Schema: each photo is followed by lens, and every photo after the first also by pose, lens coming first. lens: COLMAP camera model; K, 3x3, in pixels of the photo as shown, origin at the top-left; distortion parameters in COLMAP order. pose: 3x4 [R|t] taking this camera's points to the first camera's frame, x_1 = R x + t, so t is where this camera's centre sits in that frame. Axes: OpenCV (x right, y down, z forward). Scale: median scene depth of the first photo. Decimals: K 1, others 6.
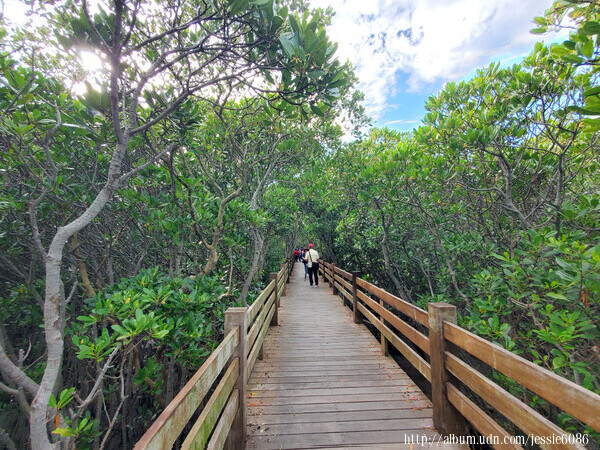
lens RADIAL K [[257.7, 0, 298.7], [0, 257.7, 224.9], [0, 0, 1]] dist [0.000102, 0.000389]
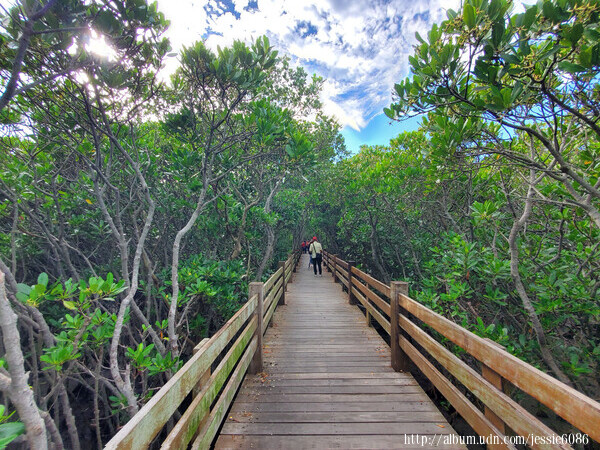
lens RADIAL K [[257.7, 0, 298.7], [0, 257.7, 224.9], [0, 0, 1]] dist [0.000102, 0.000389]
pose [[0.999459, 0.010776, -0.031070, 0.023410], [-0.009789, 0.999448, 0.031752, -0.028808], [0.031395, -0.031431, 0.999013, -0.254870]]
